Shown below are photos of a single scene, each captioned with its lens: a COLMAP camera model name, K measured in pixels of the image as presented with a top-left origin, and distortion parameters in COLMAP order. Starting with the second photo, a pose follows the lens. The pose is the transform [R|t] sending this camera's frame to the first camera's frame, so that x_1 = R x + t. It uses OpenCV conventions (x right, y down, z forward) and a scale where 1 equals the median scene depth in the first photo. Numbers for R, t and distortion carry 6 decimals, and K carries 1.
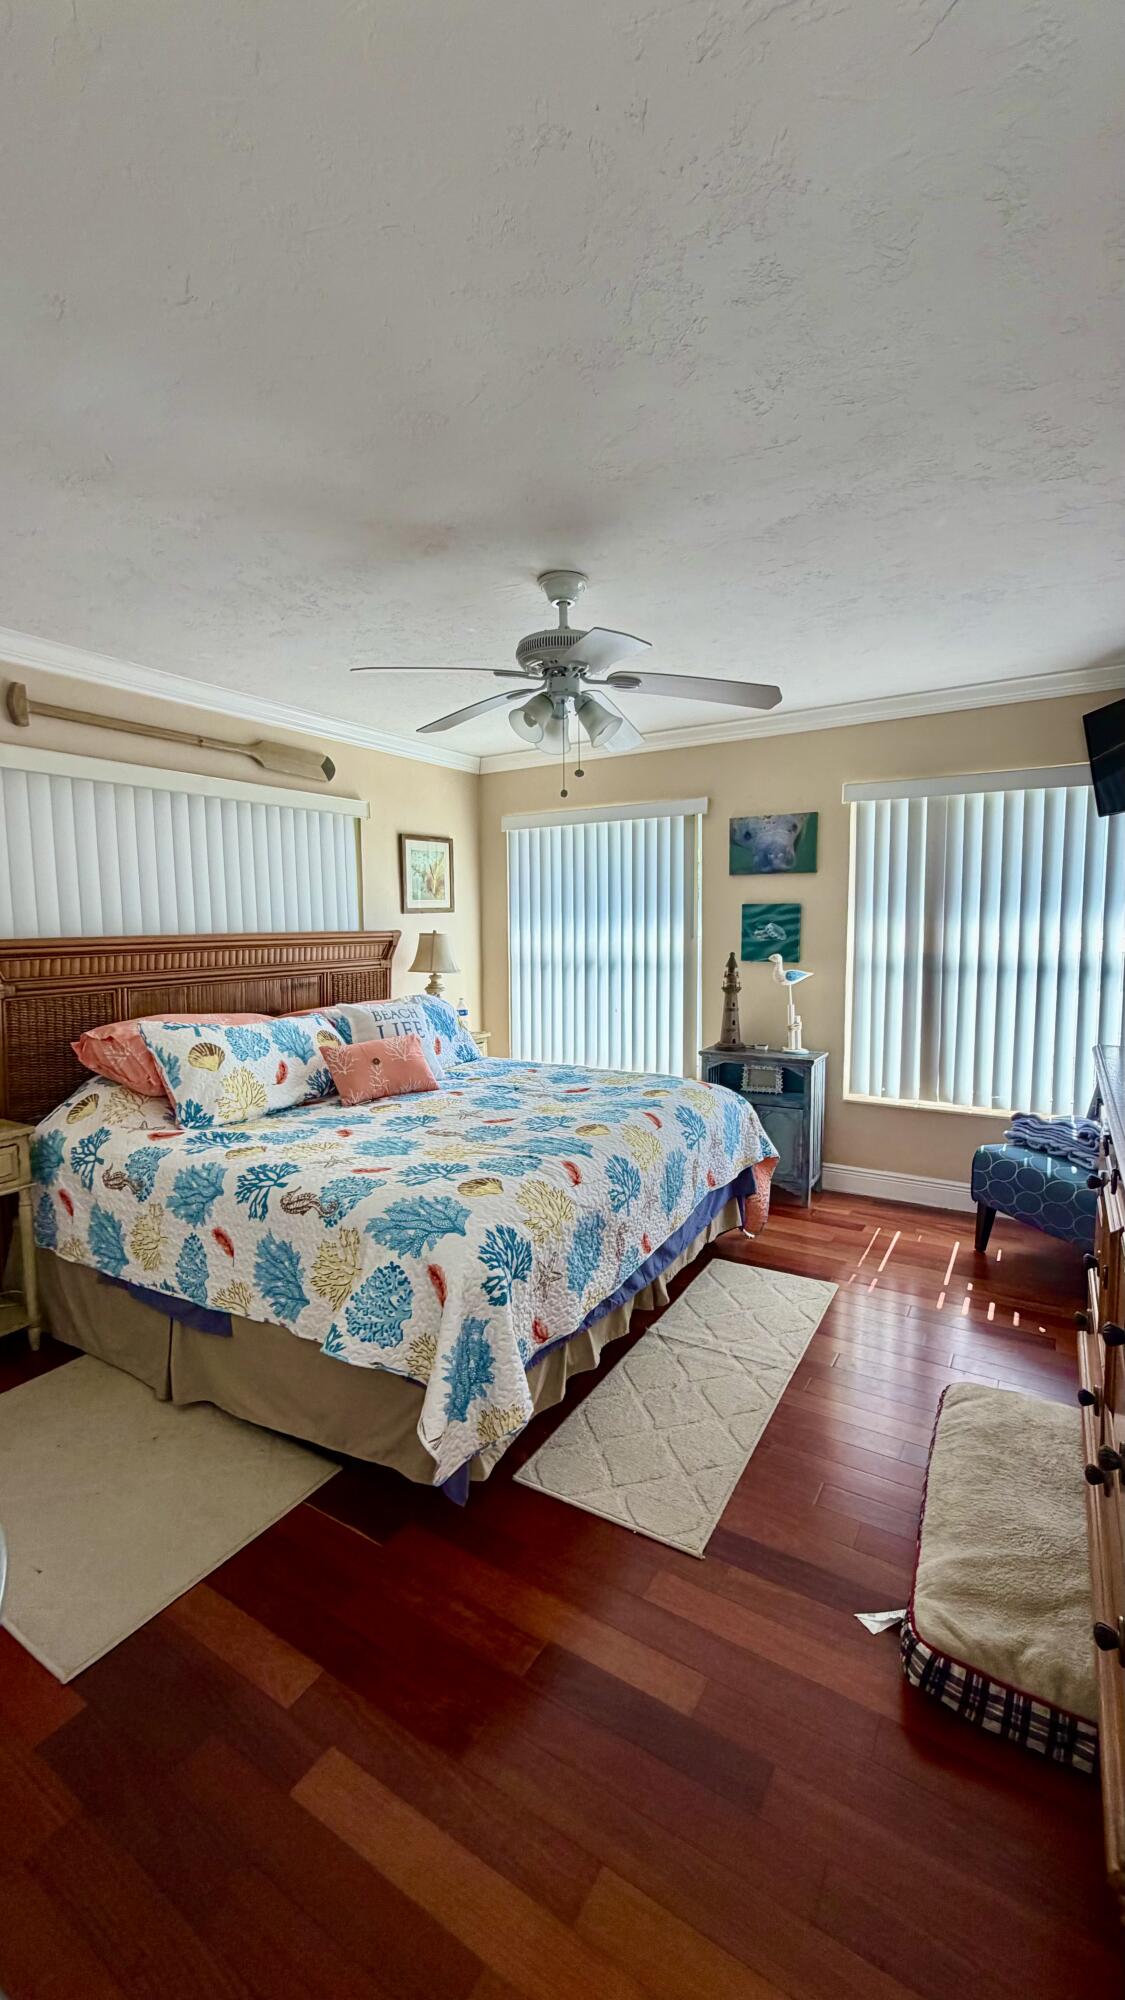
lens RADIAL K [[794.7, 0, 560.1], [0, 794.7, 1000.5], [0, 0, 1]] dist [0.001143, 0.000009]
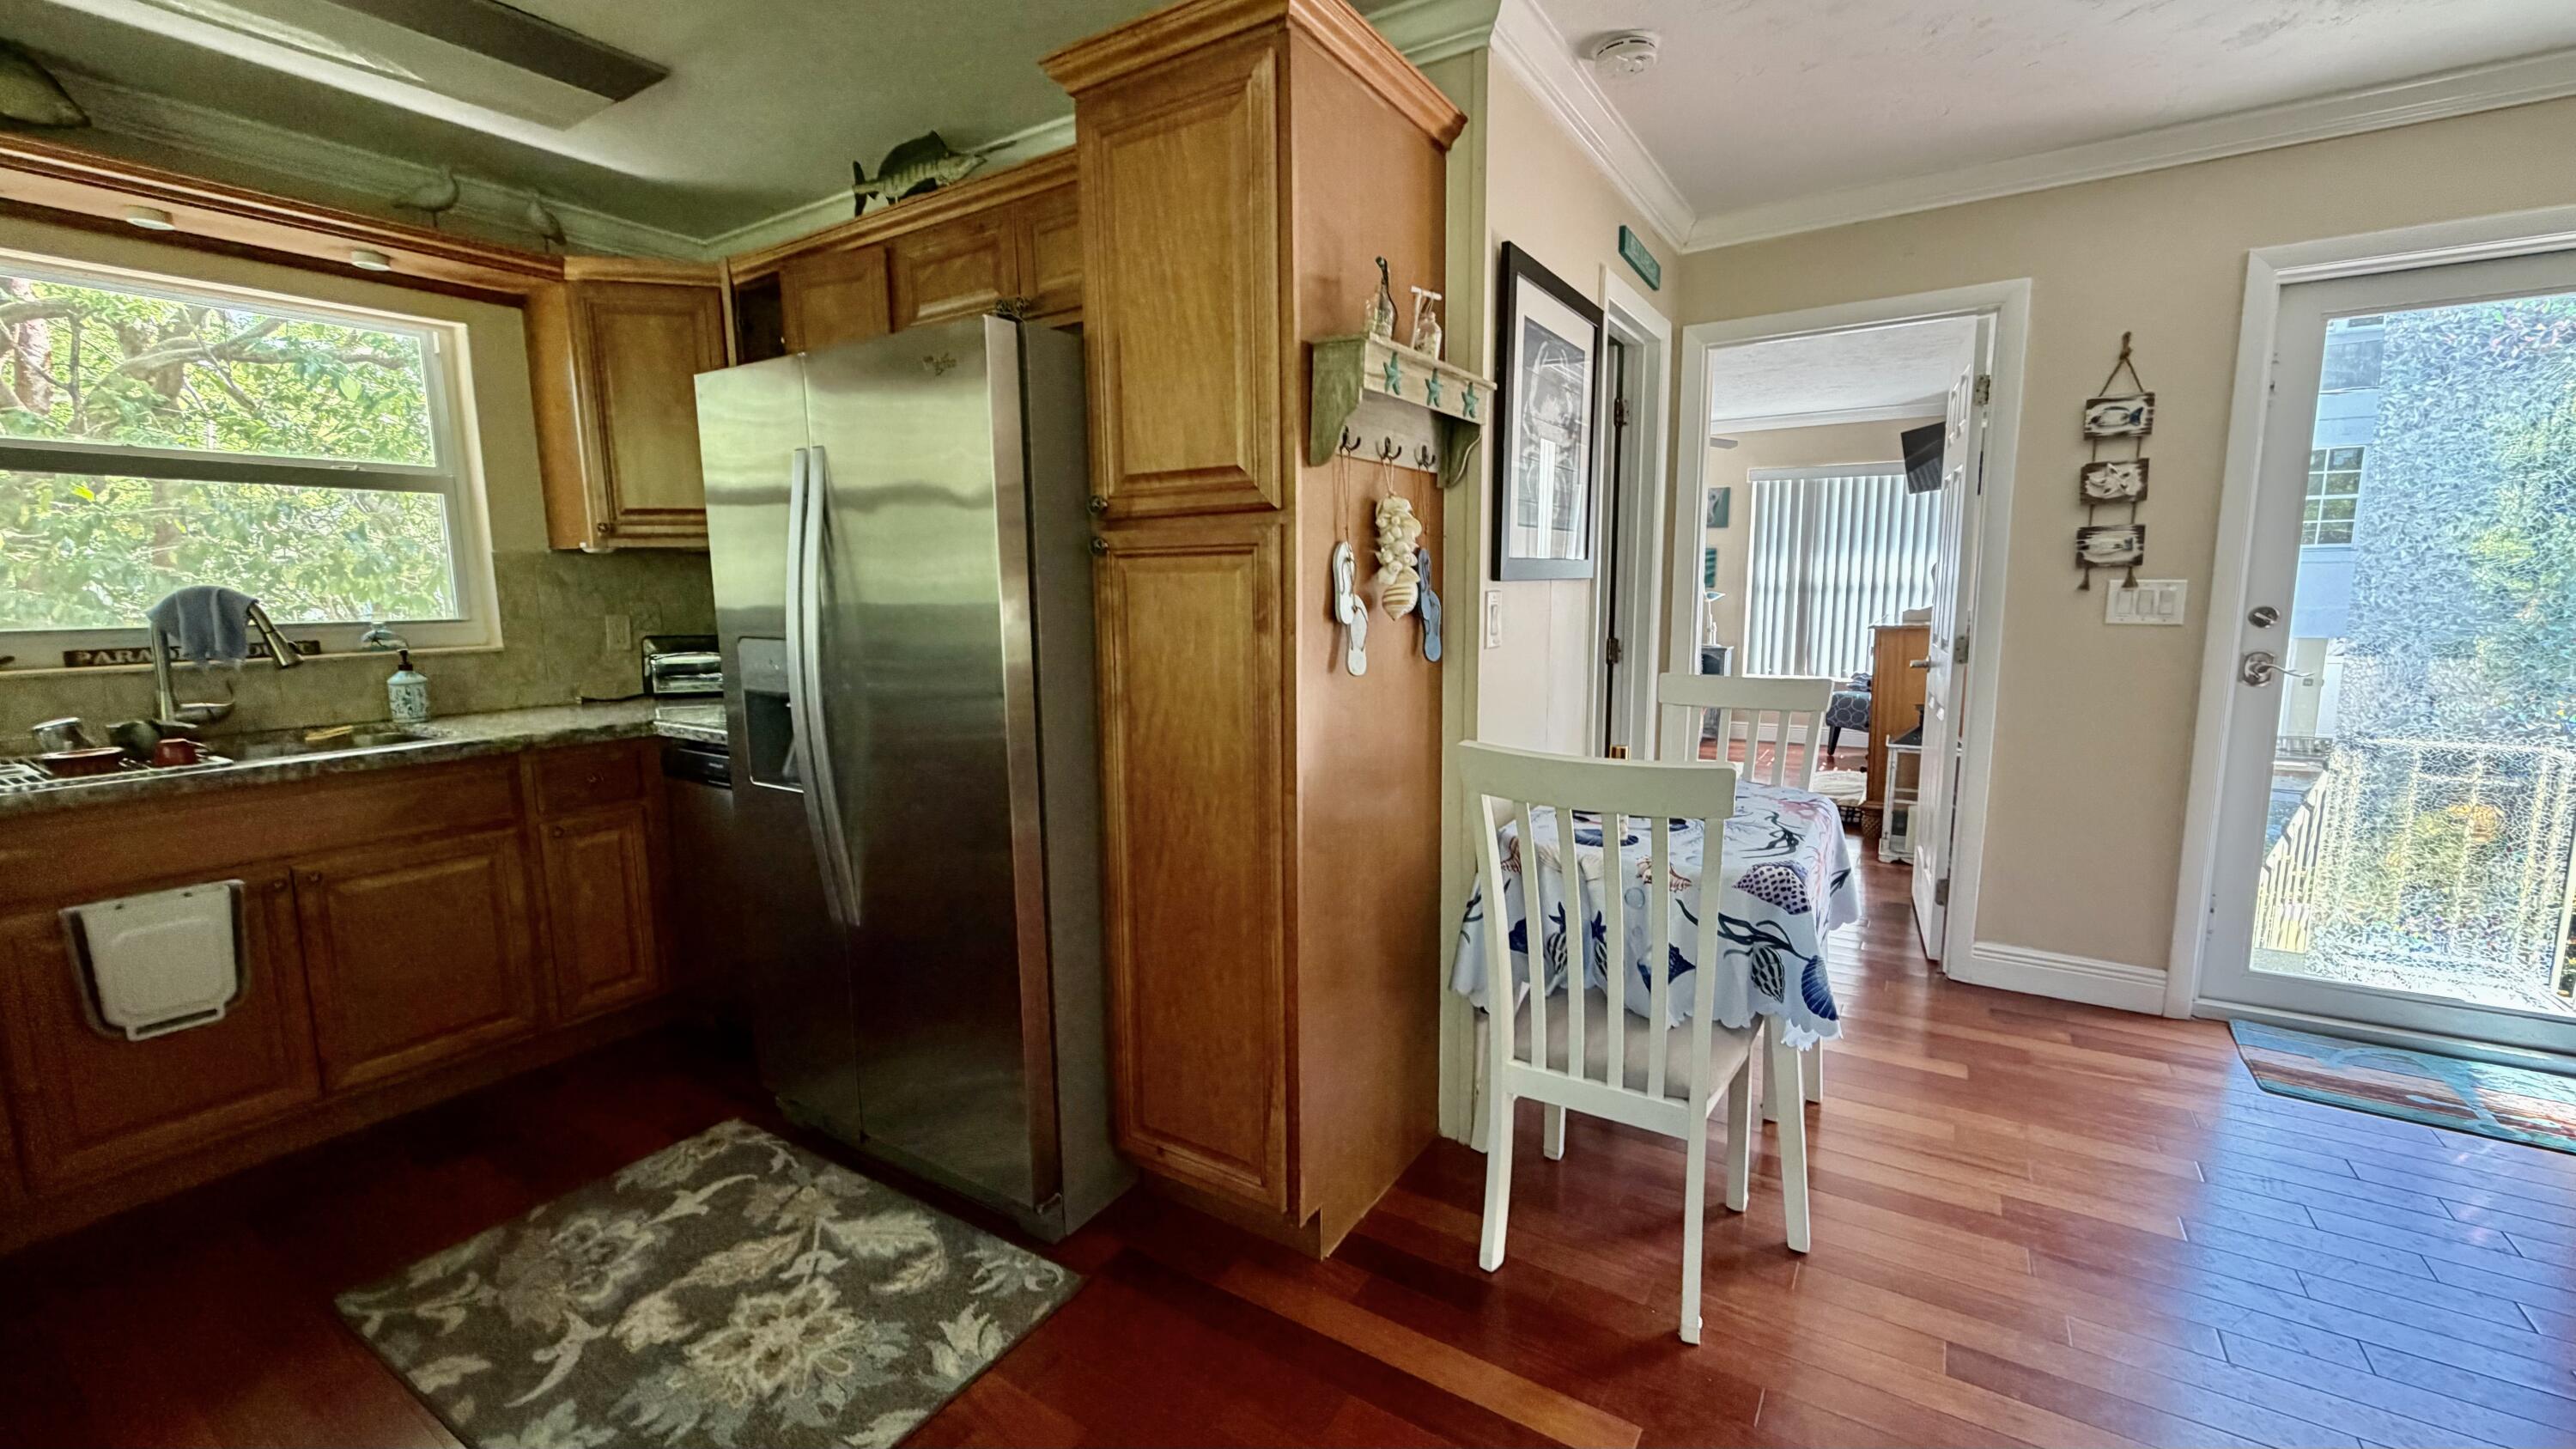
lens RADIAL K [[1023.8, 0, 1283.2], [0, 1023.8, 721.6], [0, 0, 1]] dist [0.001143, 0.000009]
pose [[0.999828, 0.004343, -0.018033, -0.600209], [-0.003527, 0.998980, 0.045025, 0.154983], [0.018210, -0.044954, 0.998823, -1.202686]]
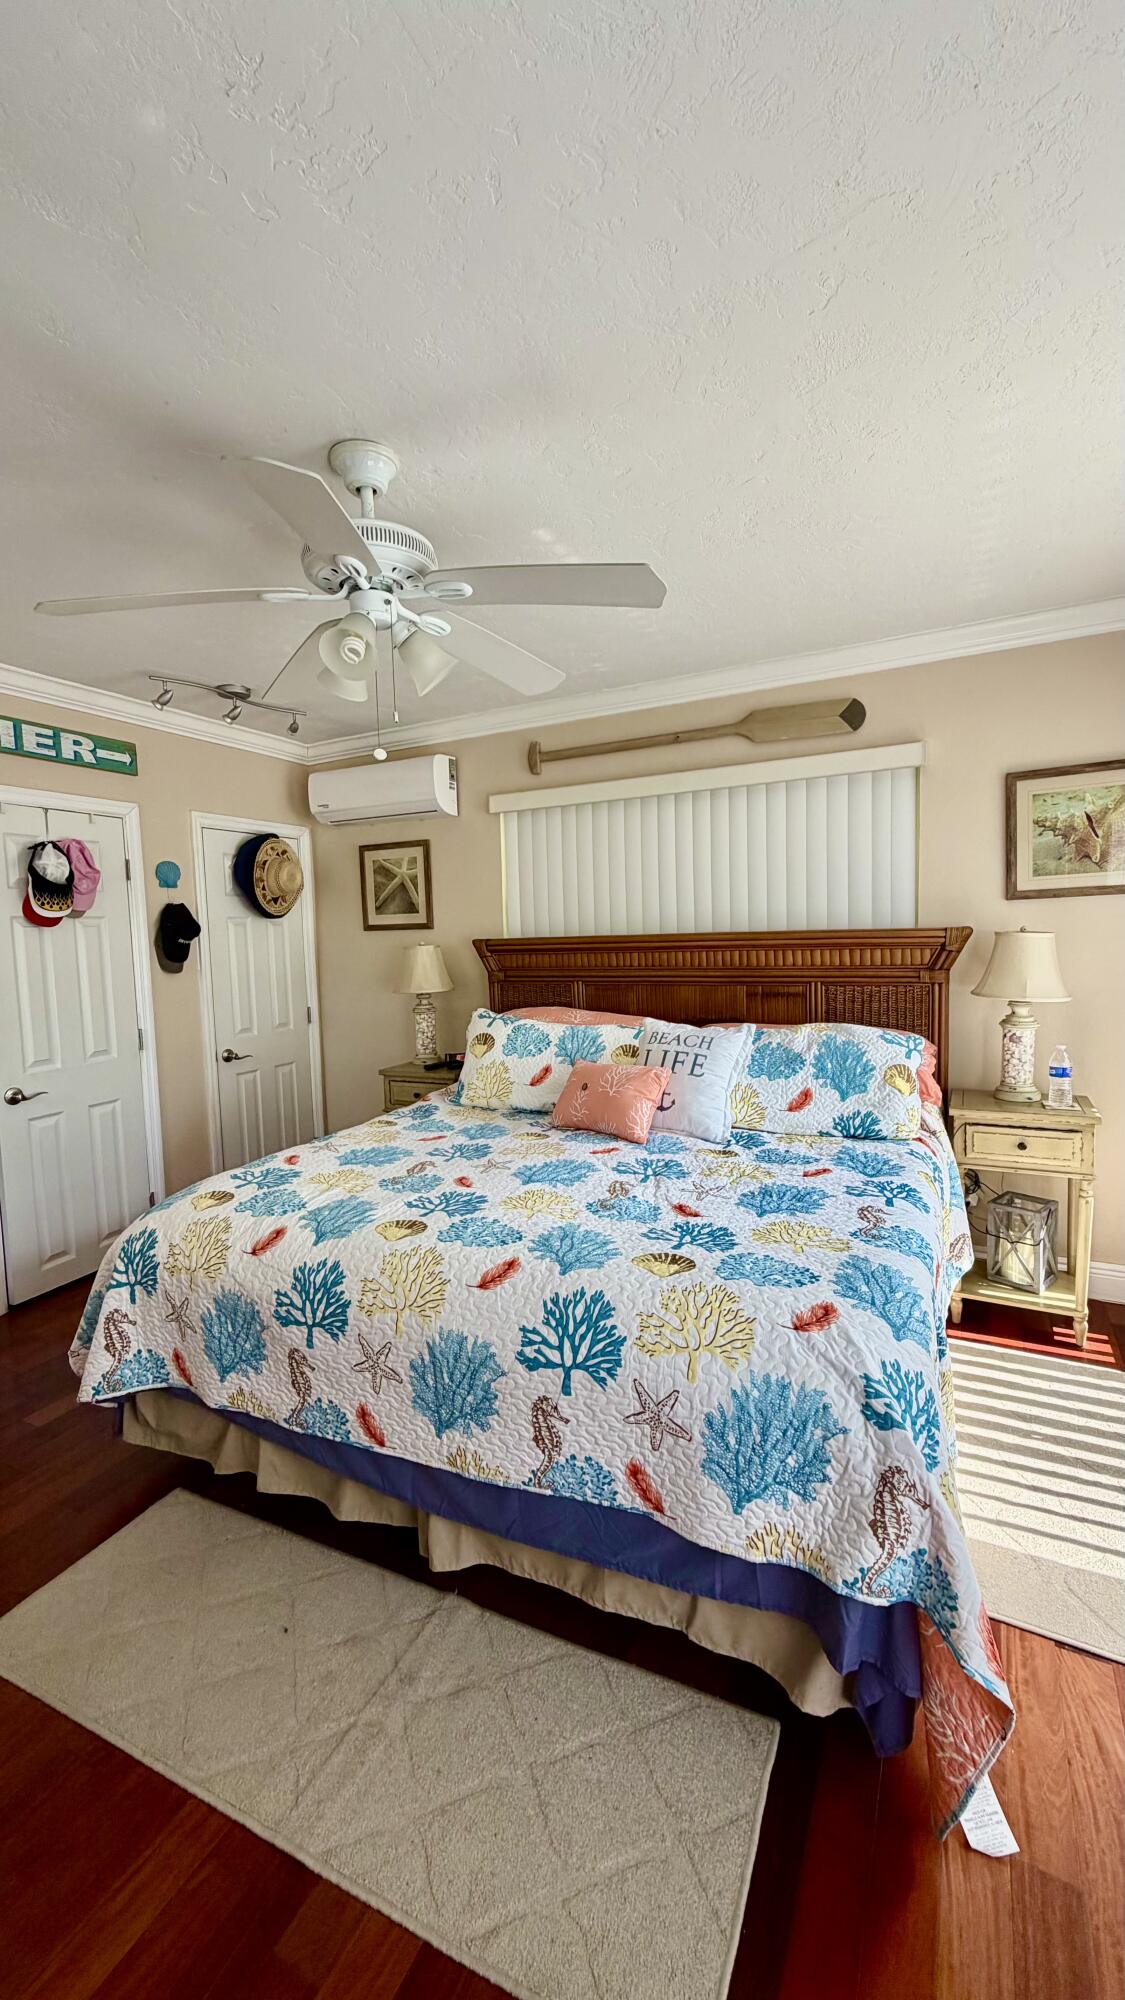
lens RADIAL K [[794.7, 0, 563.4], [0, 794.7, 994.5], [0, 0, 1]] dist [0.001143, 0.000009]
pose [[0.091958, 0.087501, -0.991911, 0.565654], [-0.071565, 0.994136, 0.081063, -0.083820], [0.993188, 0.063532, 0.097680, 0.823114]]
